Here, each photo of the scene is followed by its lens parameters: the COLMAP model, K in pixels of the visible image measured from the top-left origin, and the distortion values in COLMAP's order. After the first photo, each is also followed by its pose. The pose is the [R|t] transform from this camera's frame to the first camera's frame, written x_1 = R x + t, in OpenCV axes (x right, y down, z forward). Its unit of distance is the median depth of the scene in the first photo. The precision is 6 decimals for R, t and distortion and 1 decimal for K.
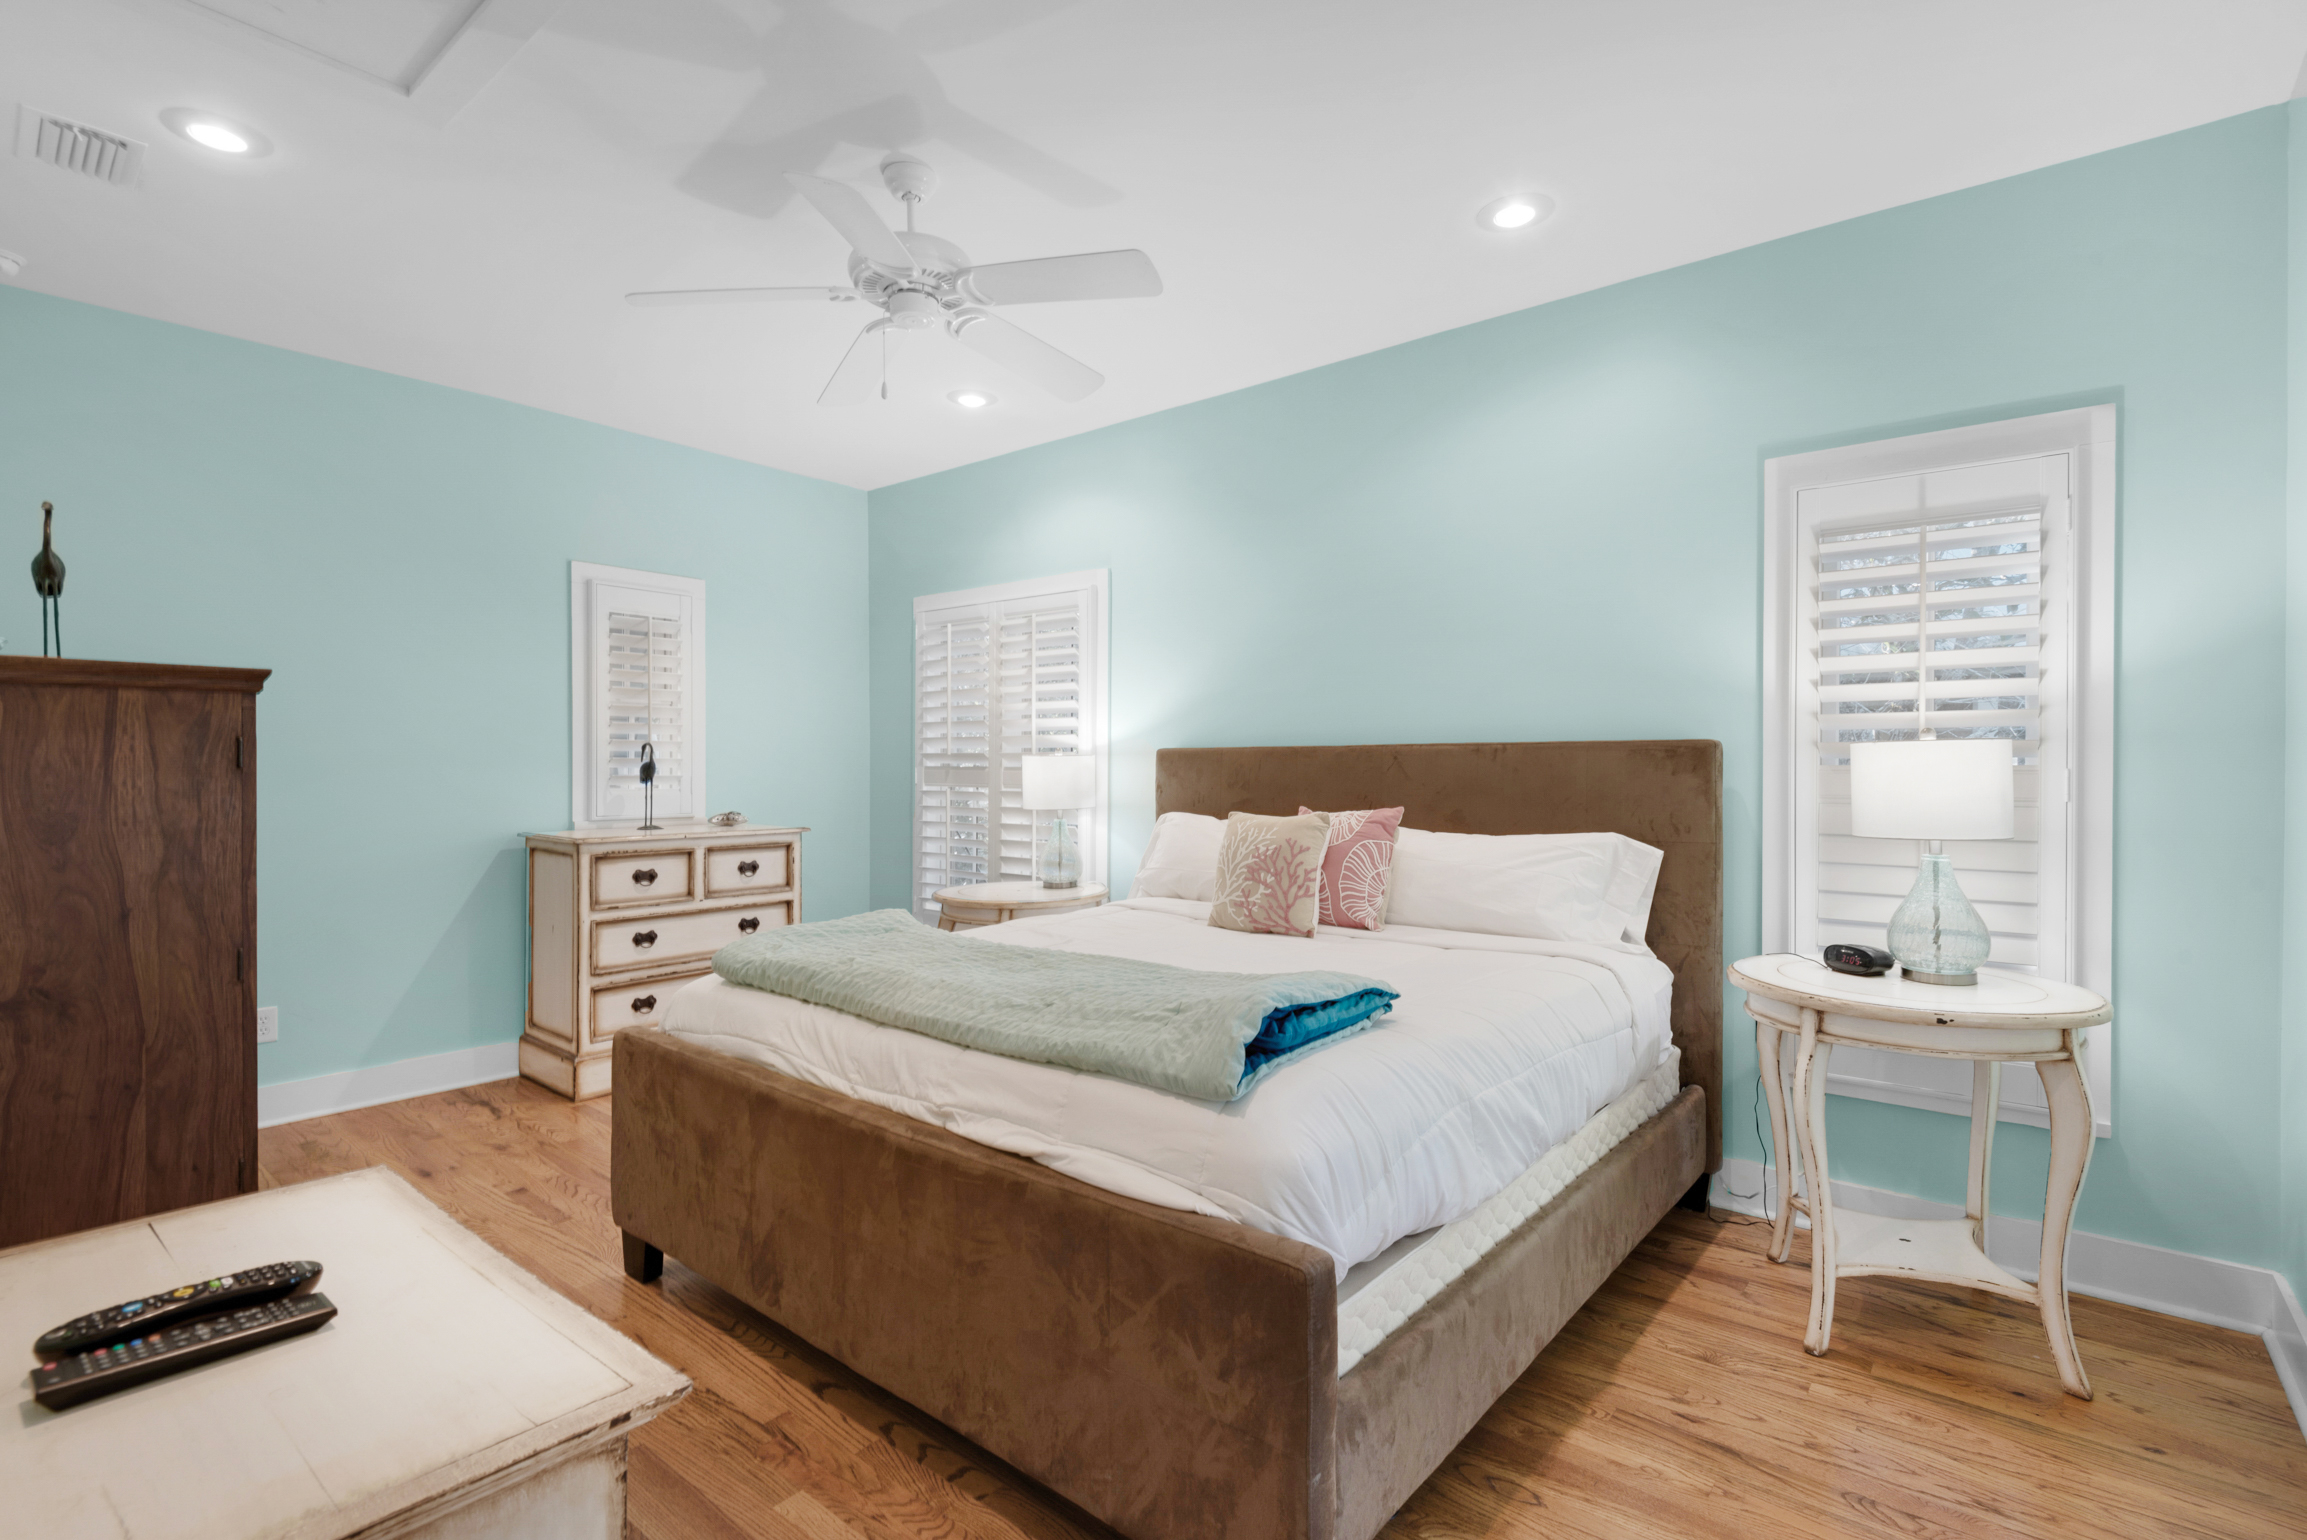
lens RADIAL K [[1109.3, 0, 1153.5], [0, 1109.3, 770.0], [0, 0, 1]] dist [0.033363, -0.000307]
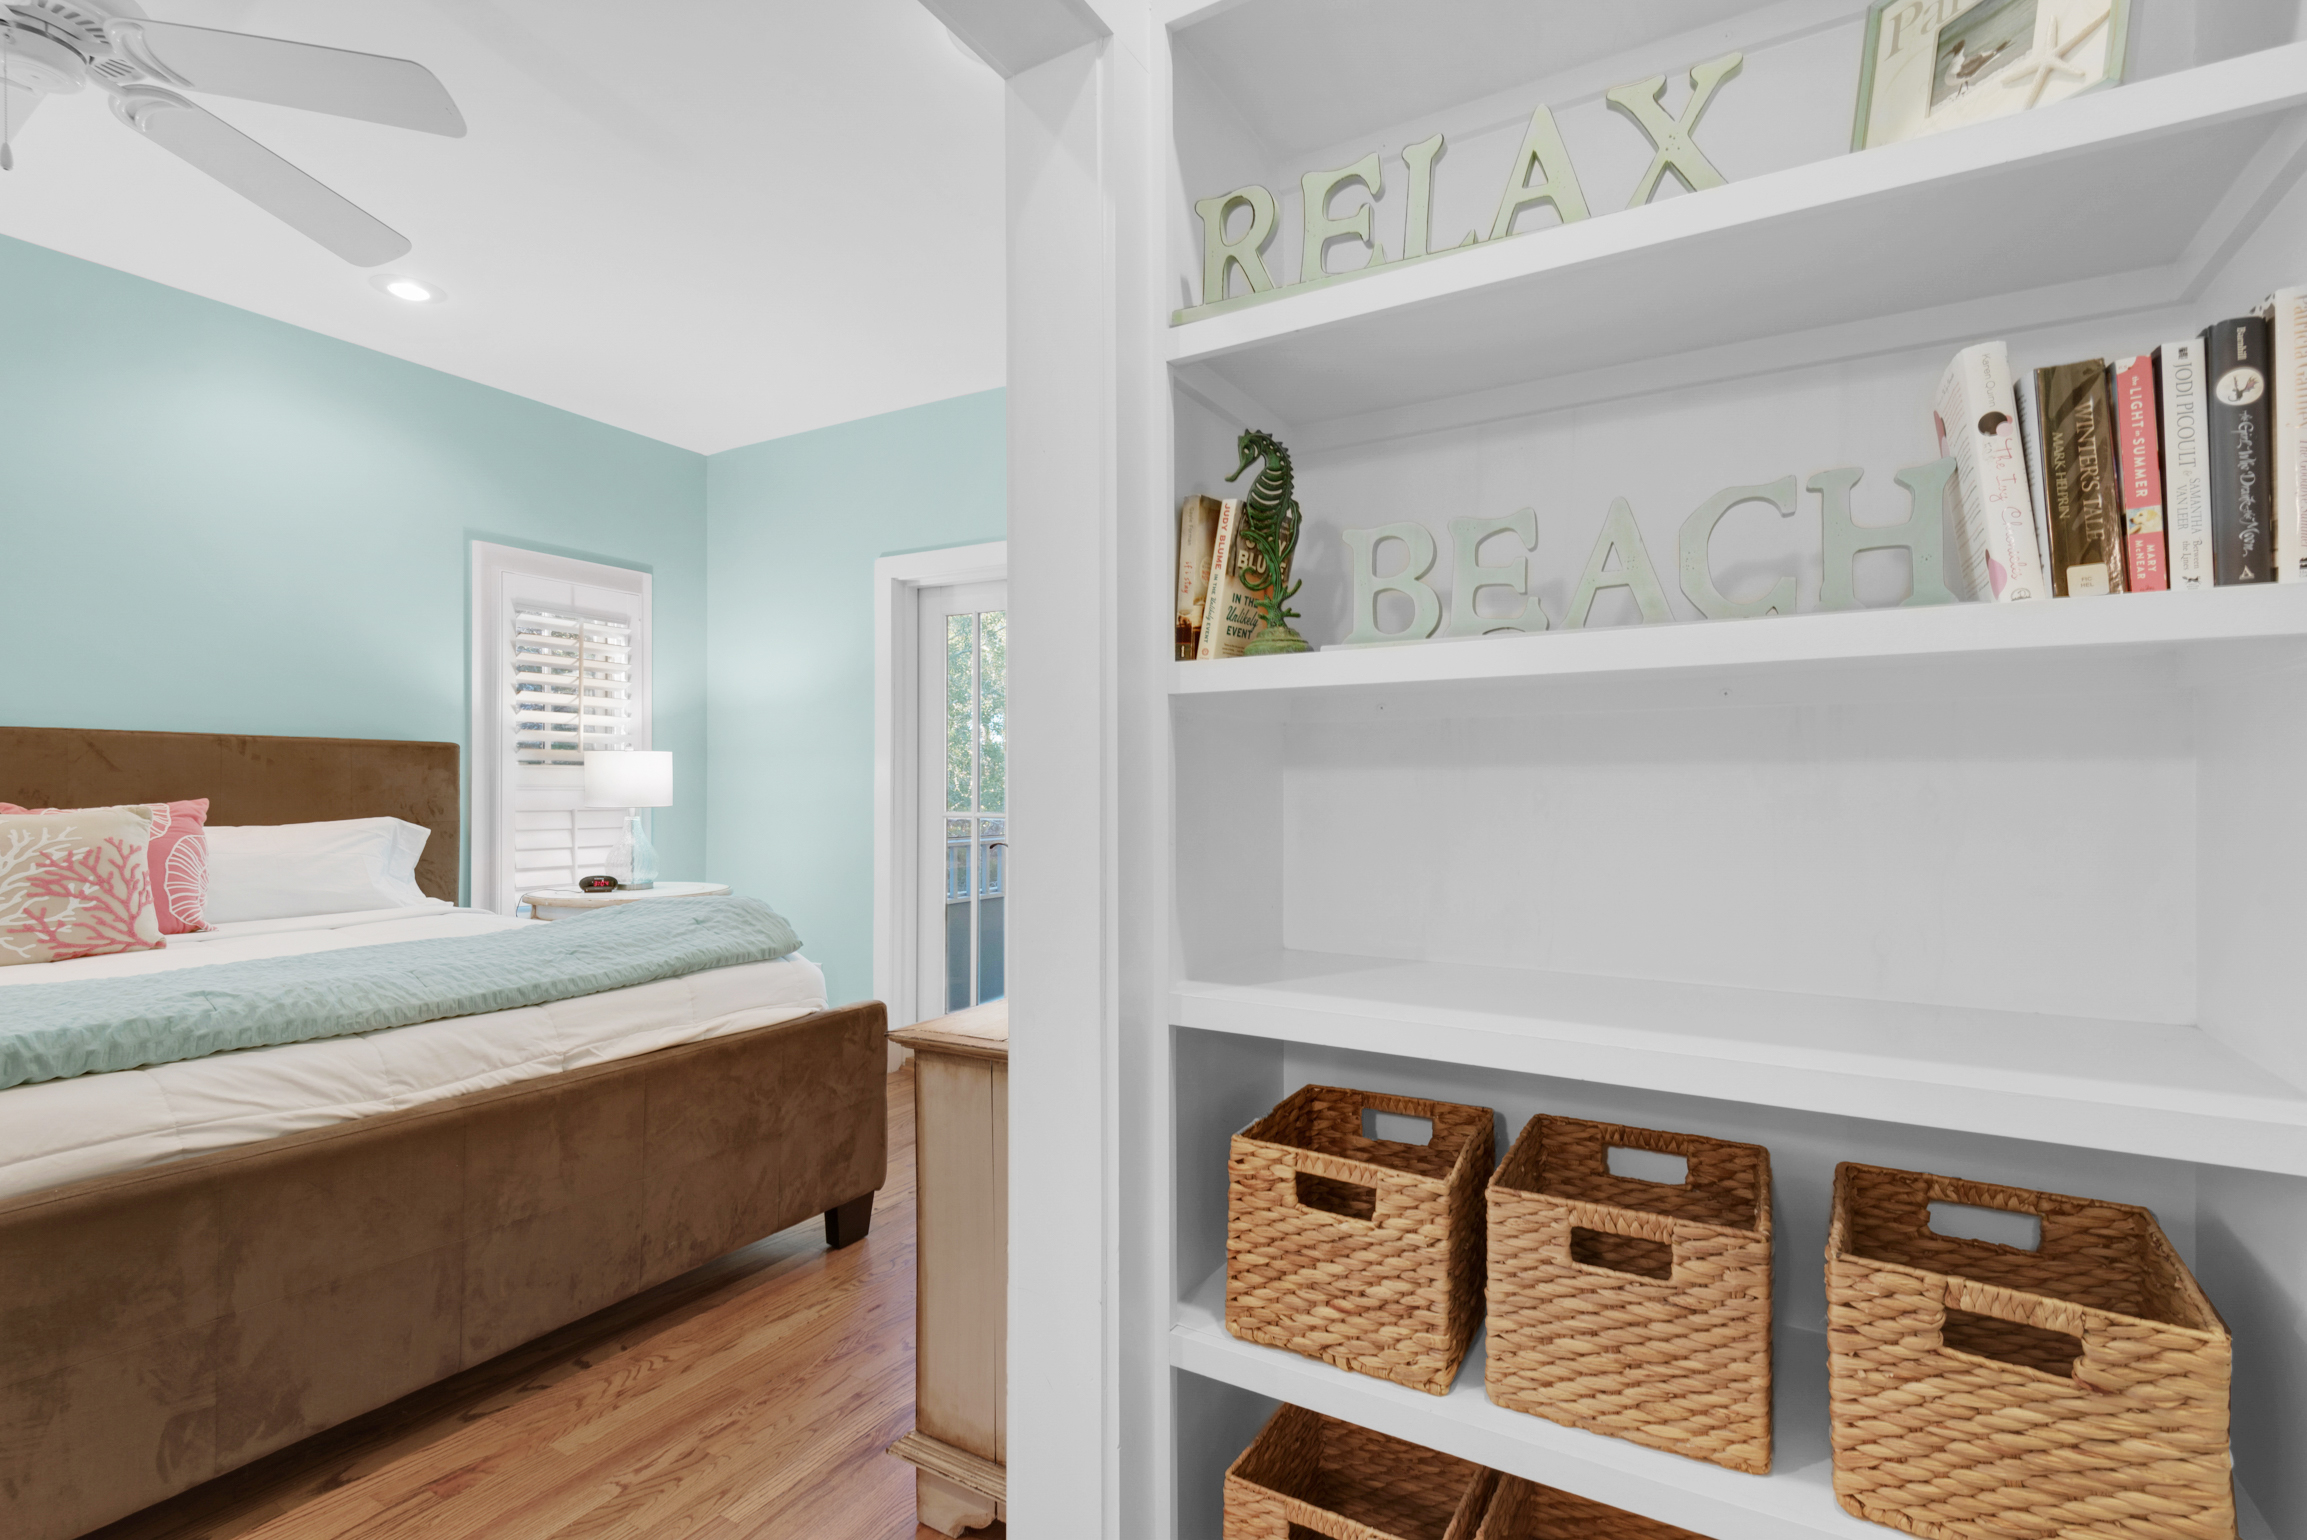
lens RADIAL K [[1051.3, 0, 1153.5], [0, 1051.3, 770.0], [0, 0, 1]] dist [0.026355, -0.000084]
pose [[-0.152707, 0.017740, 0.988112, -0.812274], [-0.001186, 0.999835, -0.018134, 0.024956], [-0.988271, -0.003941, -0.152661, 0.358799]]
